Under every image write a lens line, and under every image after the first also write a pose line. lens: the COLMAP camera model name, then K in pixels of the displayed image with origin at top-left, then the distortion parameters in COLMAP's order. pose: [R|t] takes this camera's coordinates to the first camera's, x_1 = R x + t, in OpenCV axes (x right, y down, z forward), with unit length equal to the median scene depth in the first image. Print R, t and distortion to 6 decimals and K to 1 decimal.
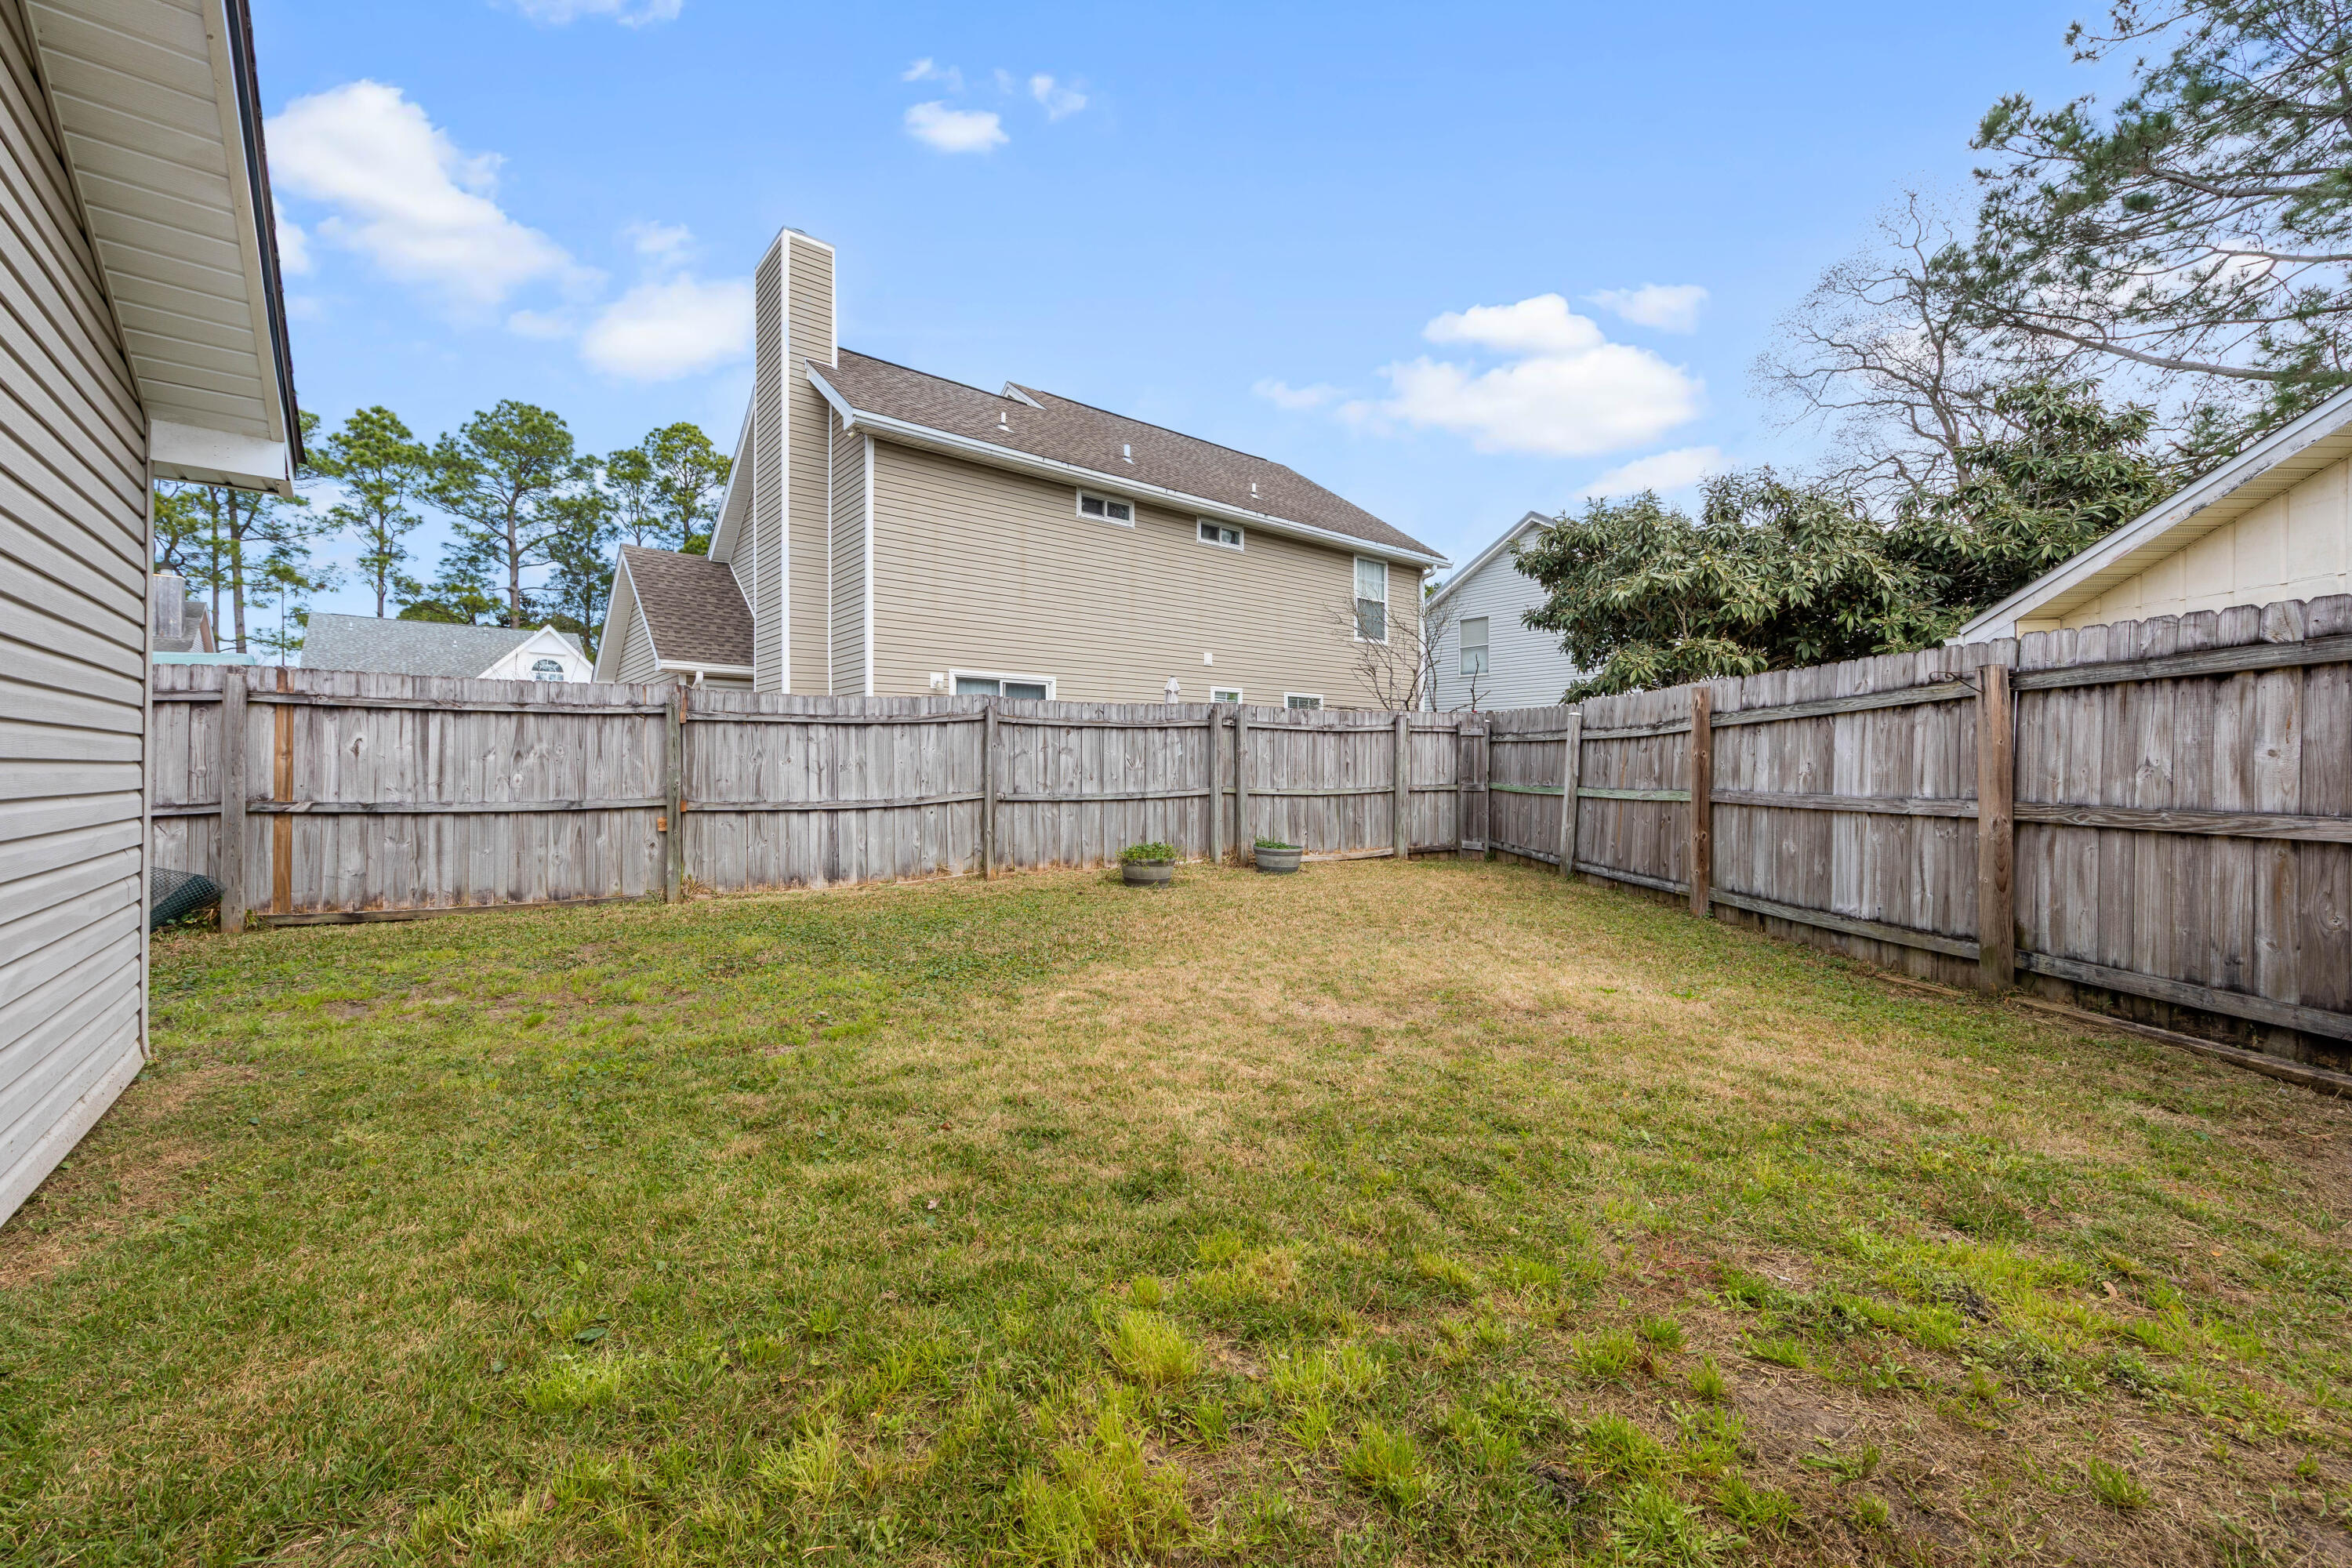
lens RADIAL K [[918.8, 0, 1181.5], [0, 918.8, 768.0], [0, 0, 1]] dist [0.014065, -0.001992]
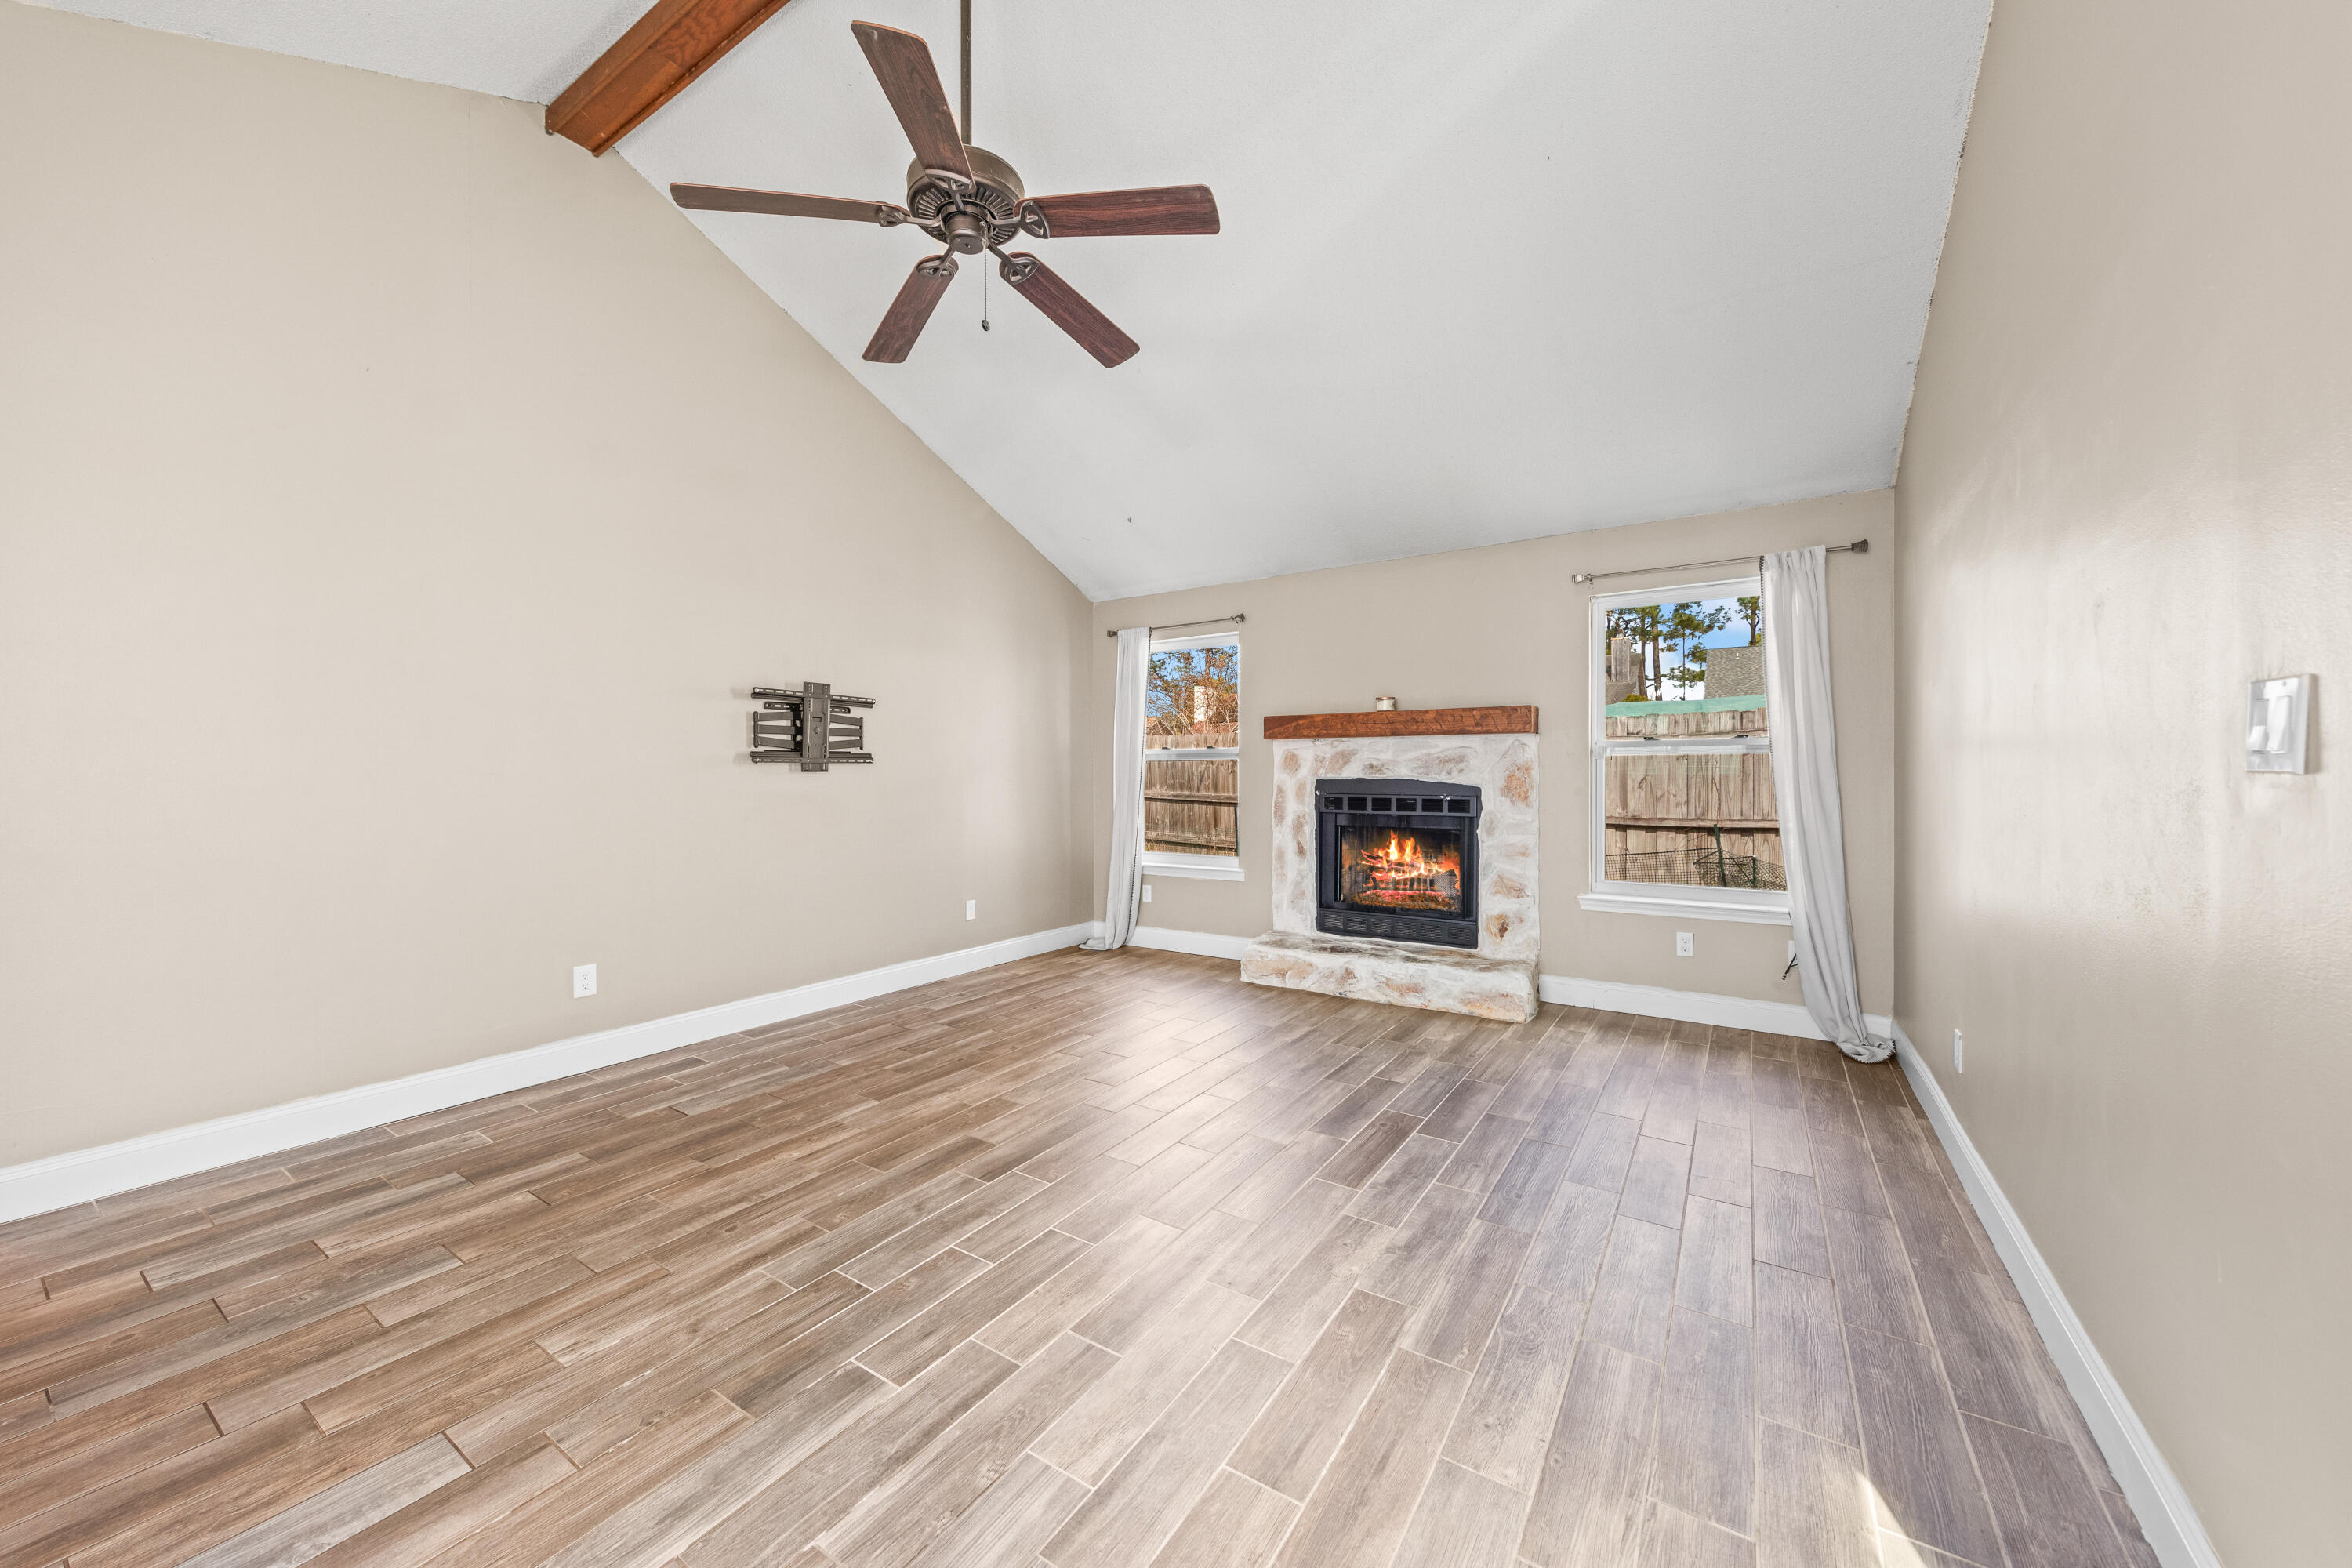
lens RADIAL K [[845.2, 0, 1171.1], [0, 845.2, 767.6], [0, 0, 1]] dist [0.004885, -0.000314]
pose [[0.275112, -0.008067, -0.961378, -0.165136], [0.005947, 0.999960, -0.006689, -0.016730], [0.961394, -0.003877, 0.275149, -0.081177]]
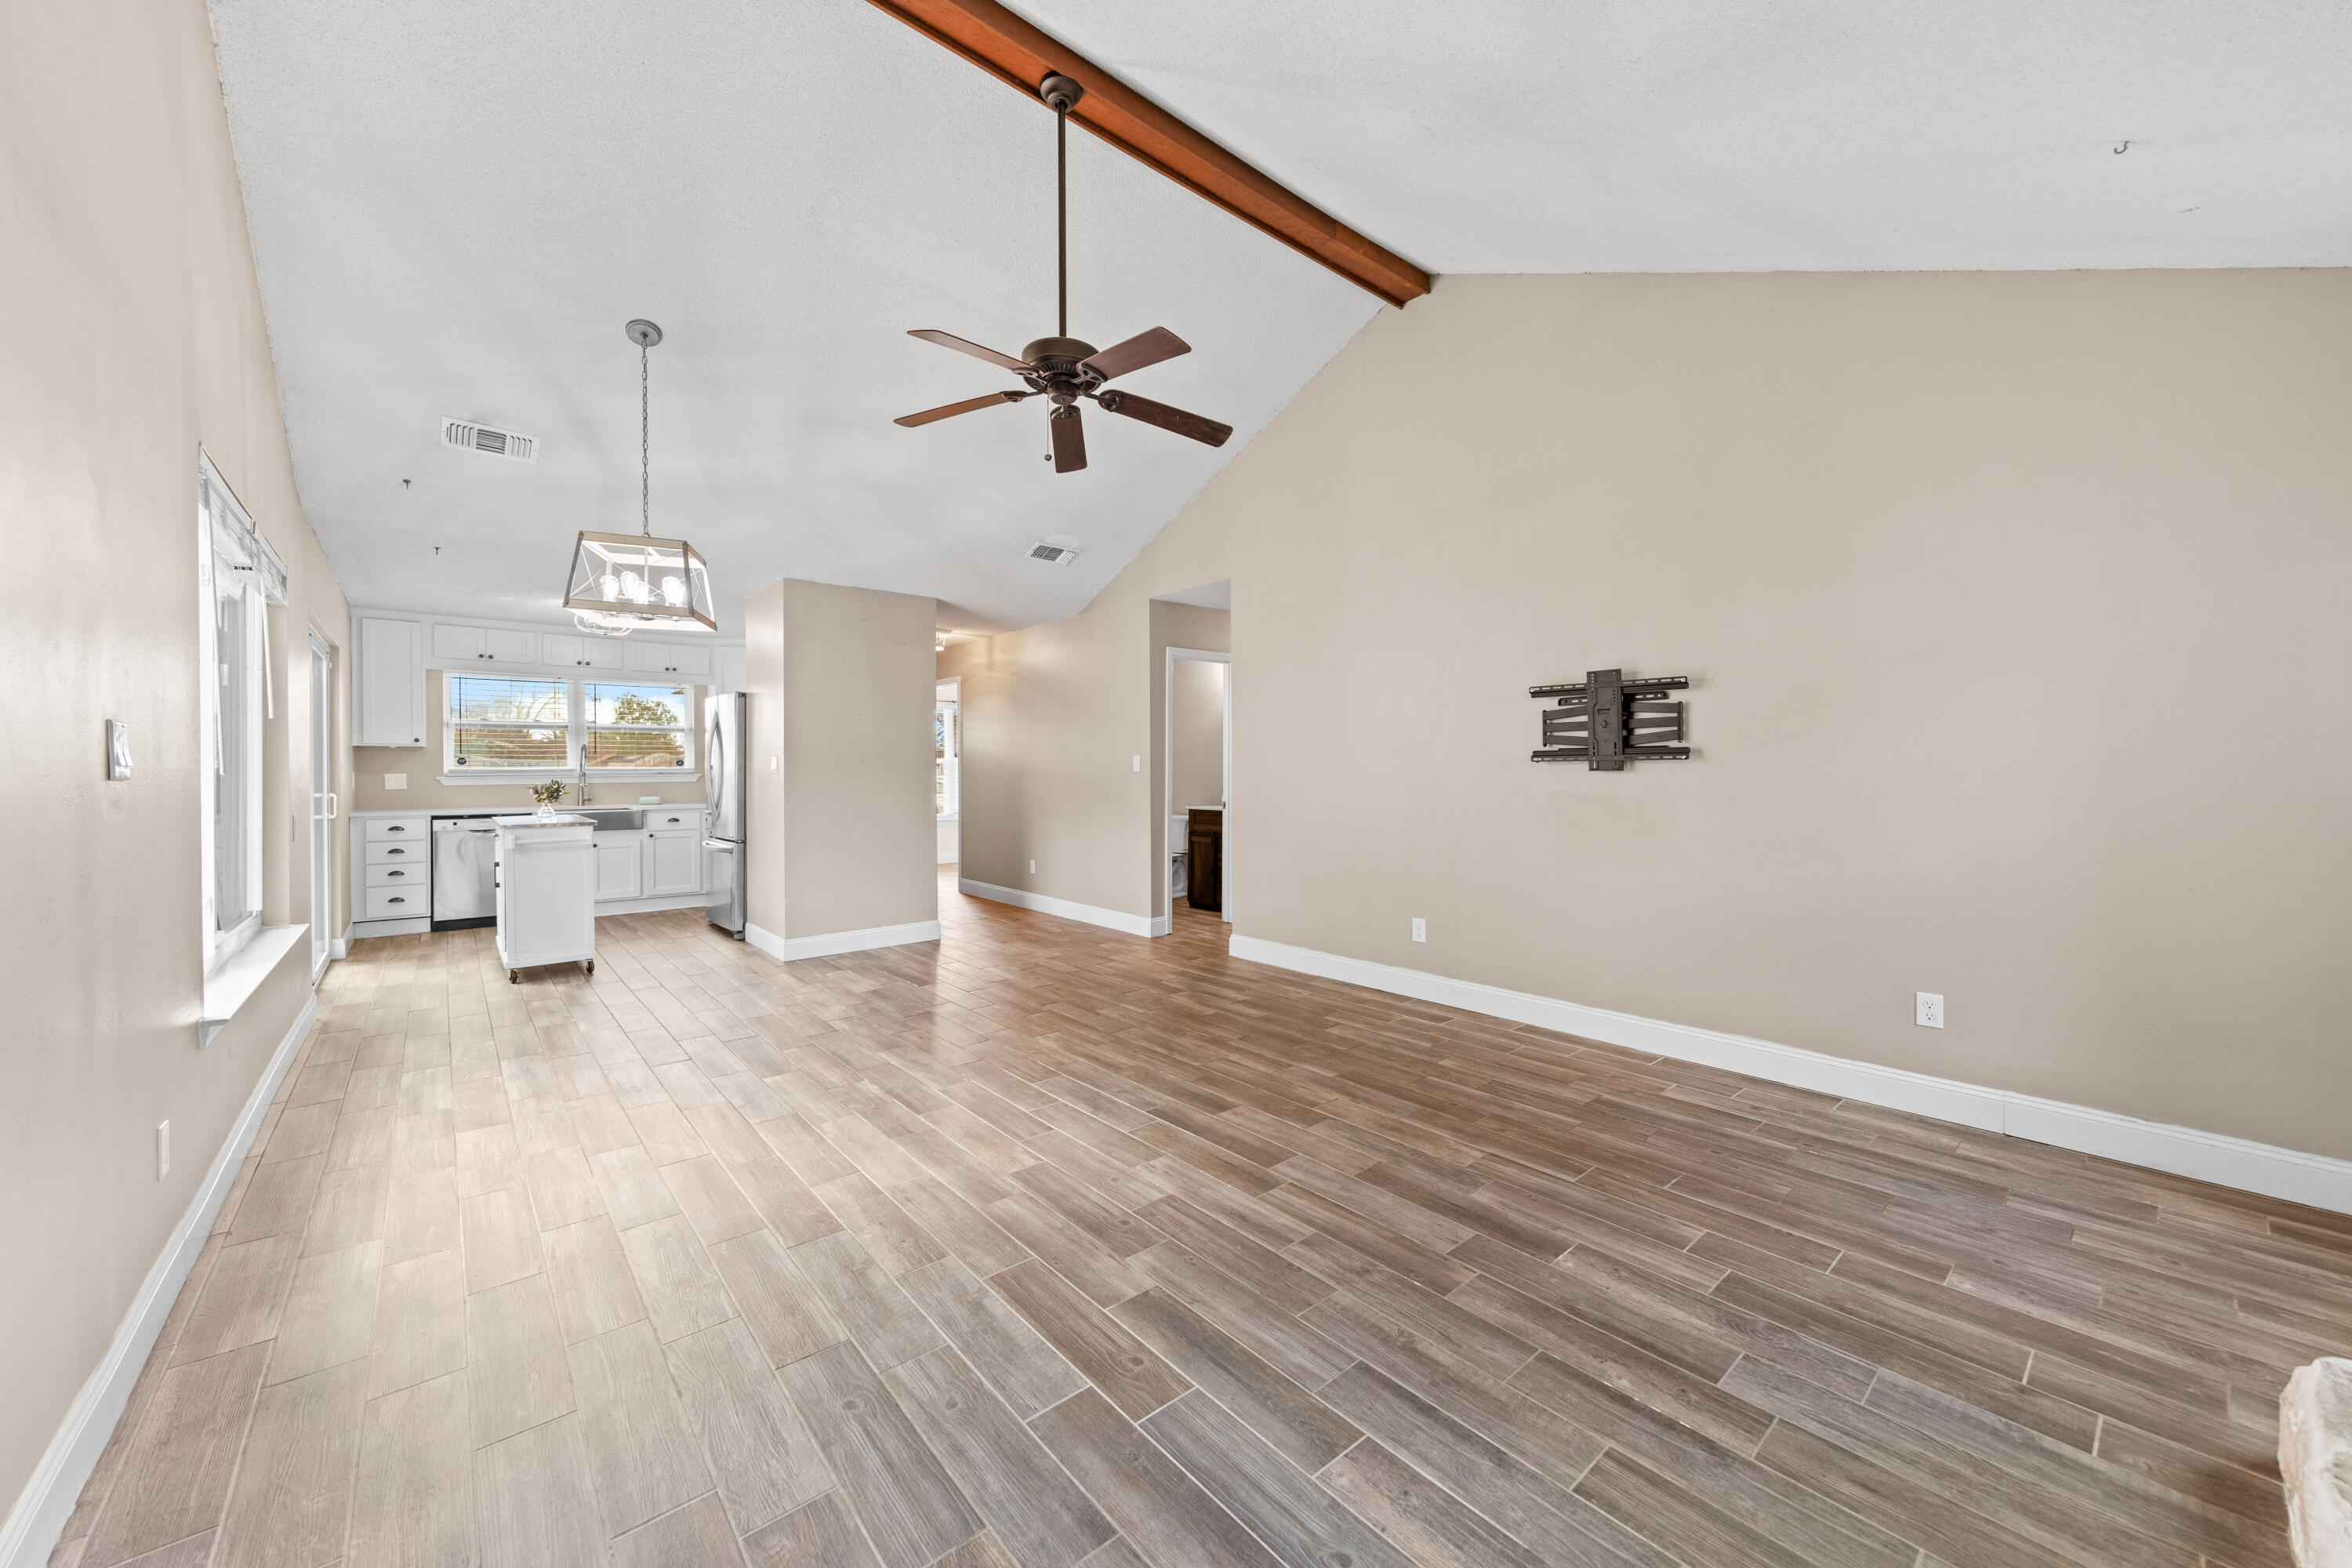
lens RADIAL K [[845.2, 0, 1172.2], [0, 845.2, 779.2], [0, 0, 1]] dist [0.004885, -0.000314]
pose [[-0.999859, 0.000741, -0.016766, -0.485969], [0.000676, 0.999992, 0.003918, -0.016380], [0.016768, 0.003906, -0.999852, 0.311578]]
